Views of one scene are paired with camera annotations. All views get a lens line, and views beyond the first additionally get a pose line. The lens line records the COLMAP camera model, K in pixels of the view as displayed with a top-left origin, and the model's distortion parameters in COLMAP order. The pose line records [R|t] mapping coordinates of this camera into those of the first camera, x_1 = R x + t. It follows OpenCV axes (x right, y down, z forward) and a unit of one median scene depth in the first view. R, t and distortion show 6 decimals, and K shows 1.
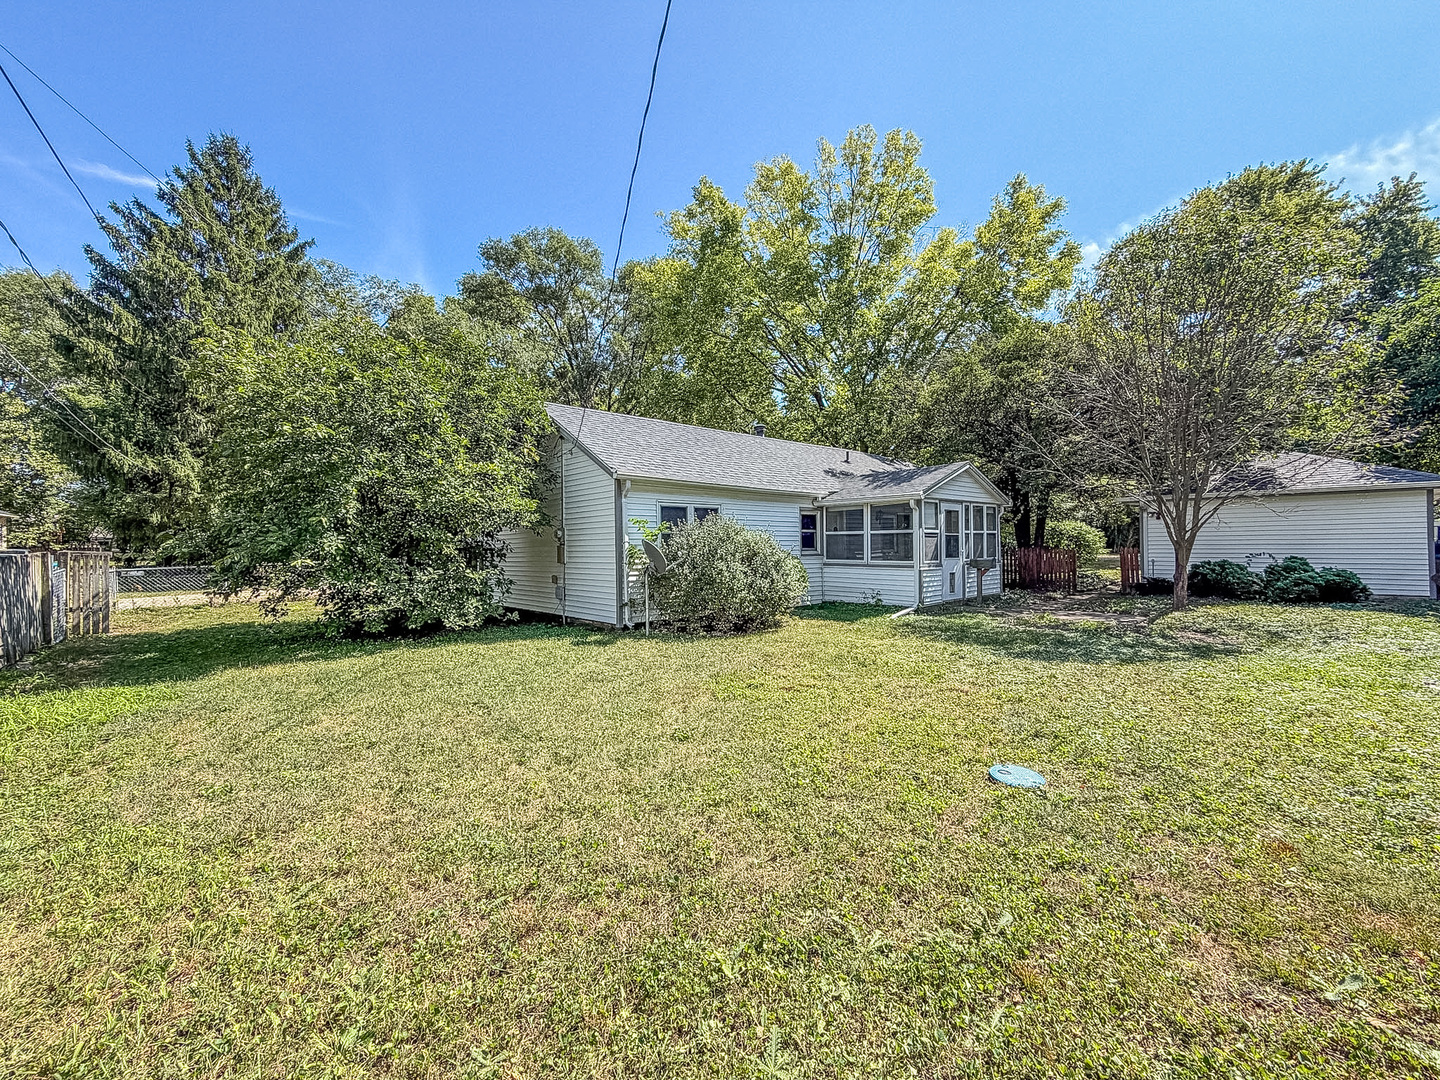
lens RADIAL K [[584.2, 0, 733.3], [0, 584.2, 553.0], [0, 0, 1]] dist [-0.000409, 0.000273]
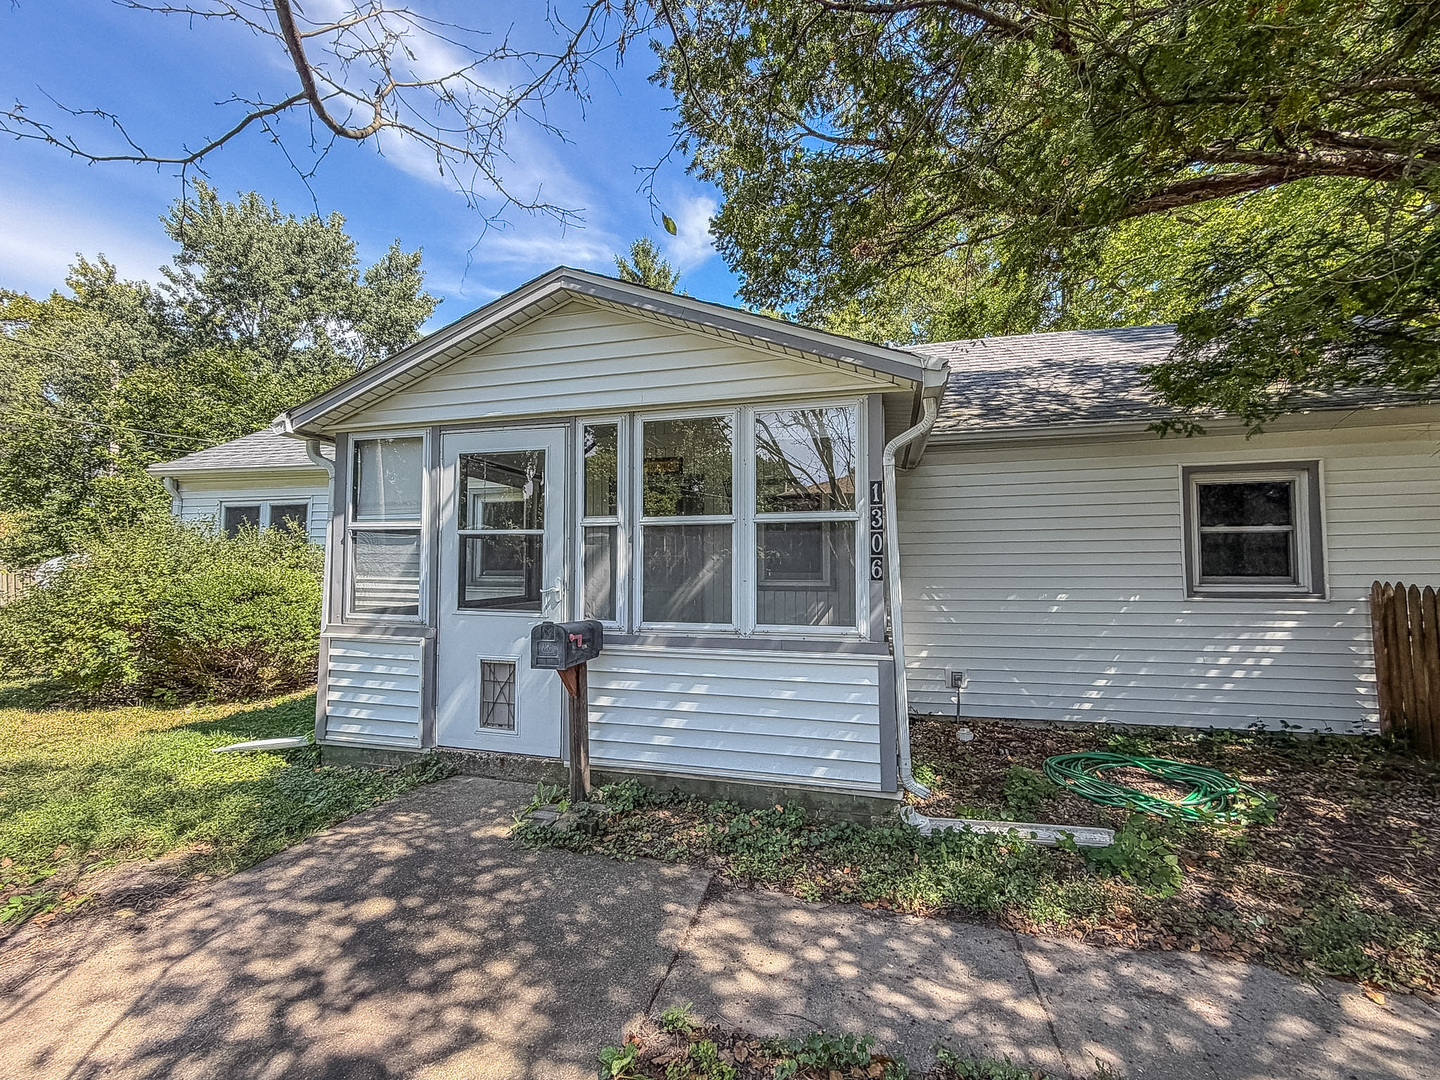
lens RADIAL K [[600.1, 0, 720.0], [0, 600.1, 540.0], [0, 0, 1]] dist [0.000434, -0.000360]
pose [[0.531397, -0.022563, -0.846822, 0.707681], [-0.016001, 0.999200, -0.036664, -0.018403], [0.846972, 0.033033, 0.530611, 0.947137]]
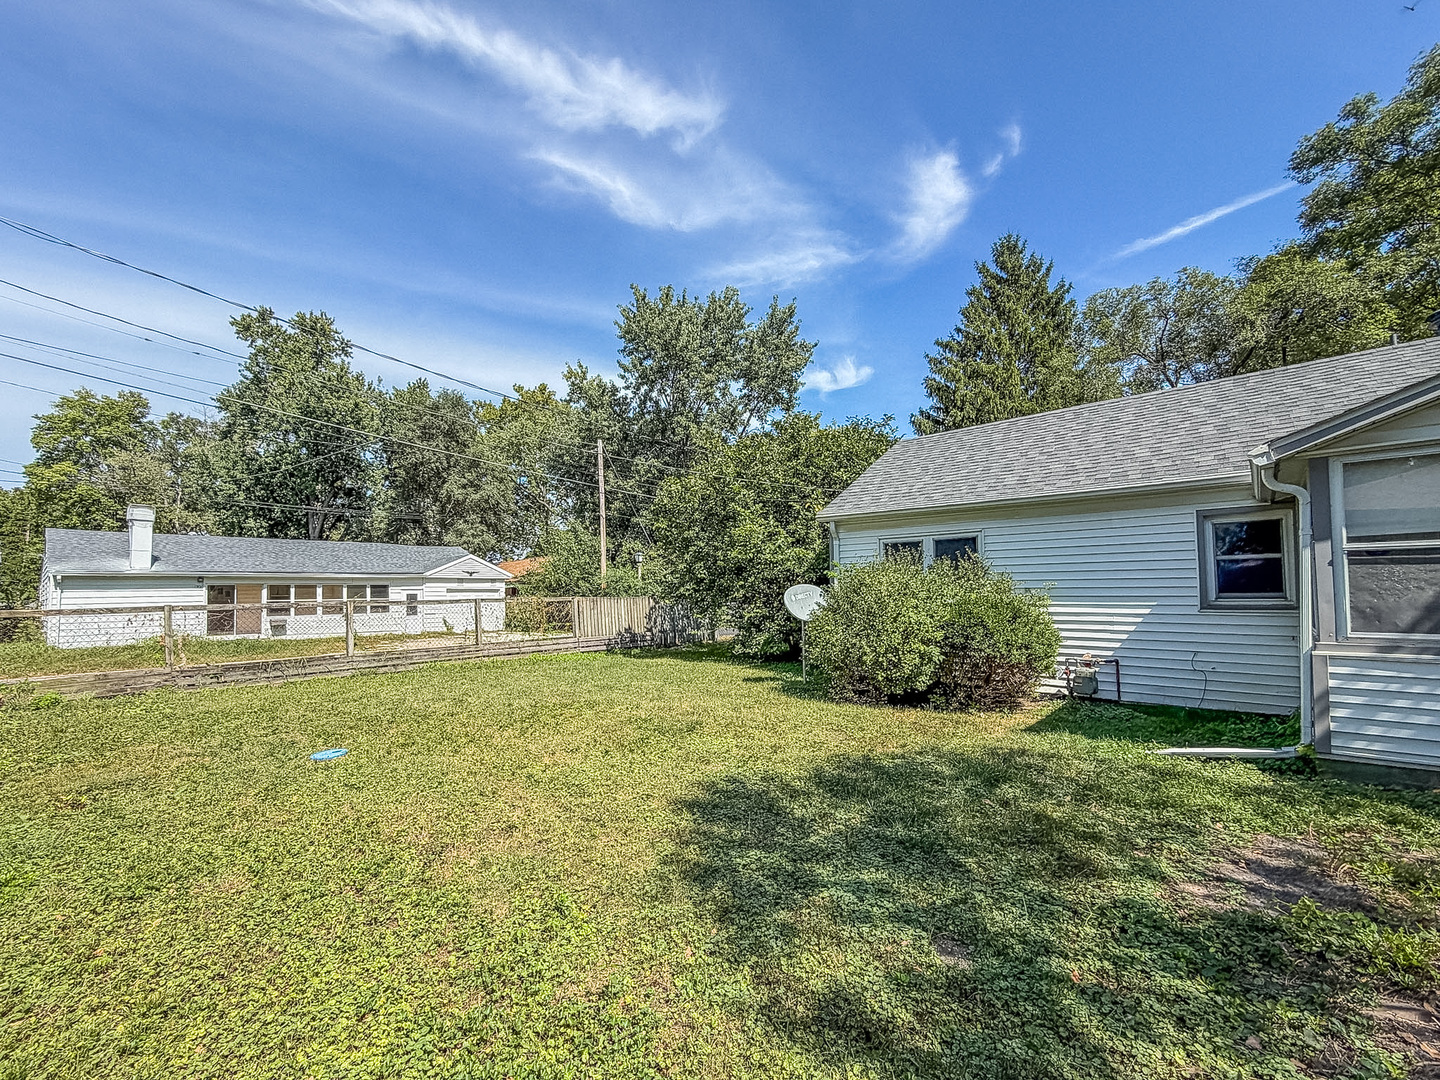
lens RADIAL K [[613.4, 0, 701.4], [0, 613.4, 574.4], [0, 0, 1]] dist [-0.000327, -0.000545]
pose [[0.088766, -0.024096, -0.995761, 0.628796], [0.001424, 0.999709, -0.024064, -0.011965], [0.996051, 0.000718, 0.088775, 0.548465]]
